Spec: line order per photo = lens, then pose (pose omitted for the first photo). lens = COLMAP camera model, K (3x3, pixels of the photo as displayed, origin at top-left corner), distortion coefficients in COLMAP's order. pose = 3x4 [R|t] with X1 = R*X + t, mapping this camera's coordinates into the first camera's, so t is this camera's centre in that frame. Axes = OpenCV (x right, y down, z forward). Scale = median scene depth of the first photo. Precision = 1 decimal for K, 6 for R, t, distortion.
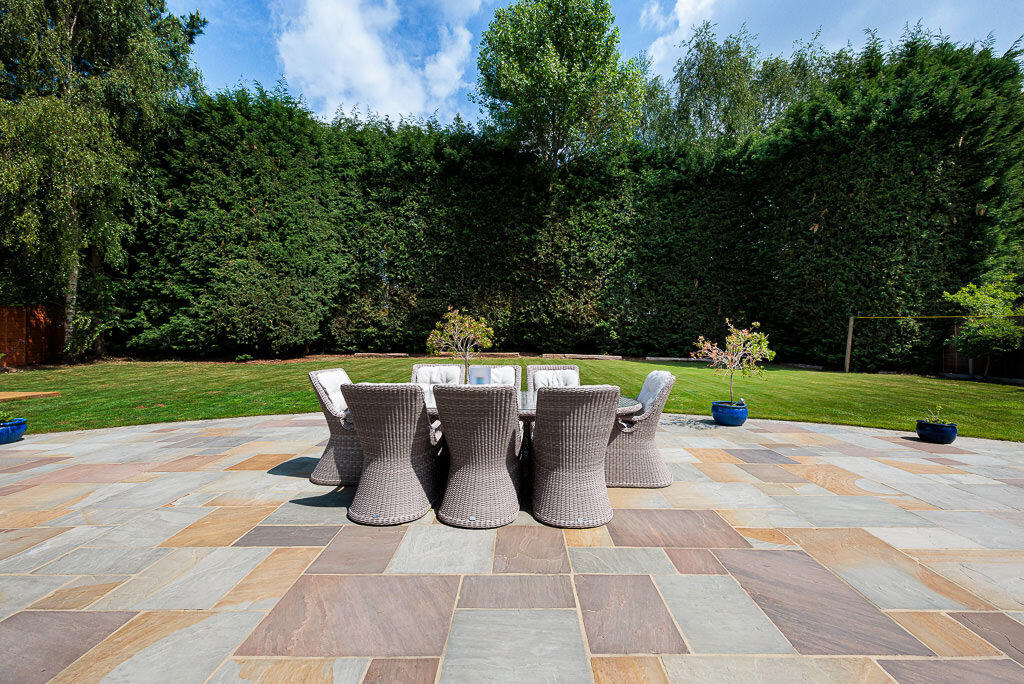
lens RADIAL K [[435.3, 0, 512.0], [0, 435.3, 342.0], [0, 0, 1]] dist [-0.000016, 0.000002]
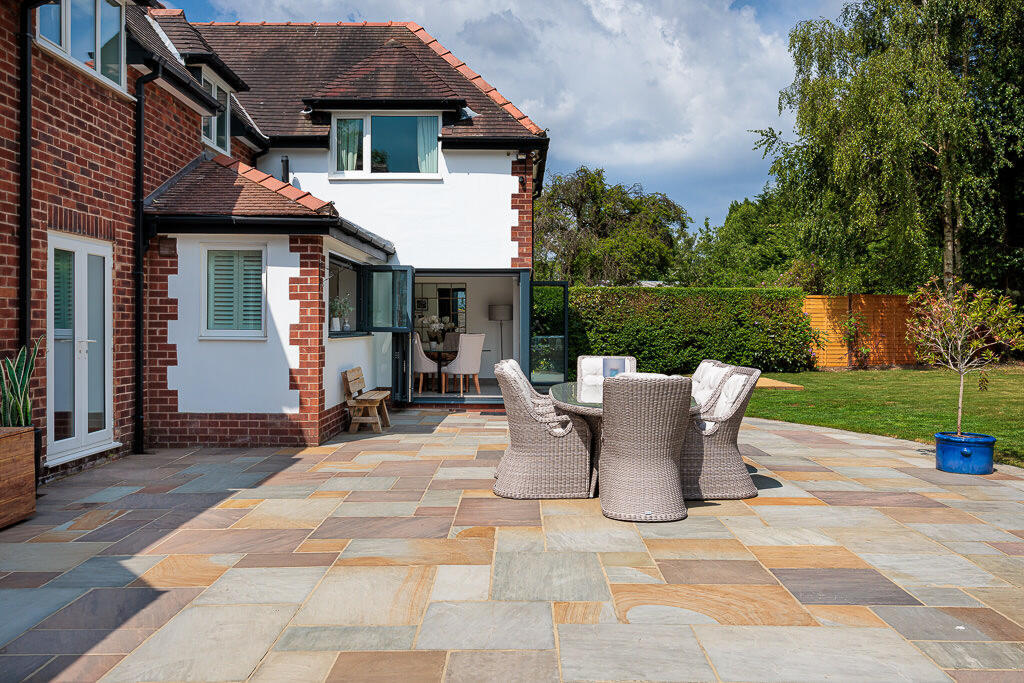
lens RADIAL K [[854.1, 0, 512.0], [0, 854.1, 341.5], [0, 0, 1]] dist [-0.001124, -0.000844]
pose [[-0.000211, 0.016768, -0.999859, 1.389098], [-0.025297, 0.999539, 0.016768, -0.000512], [0.999680, 0.025297, 0.000213, 0.616053]]
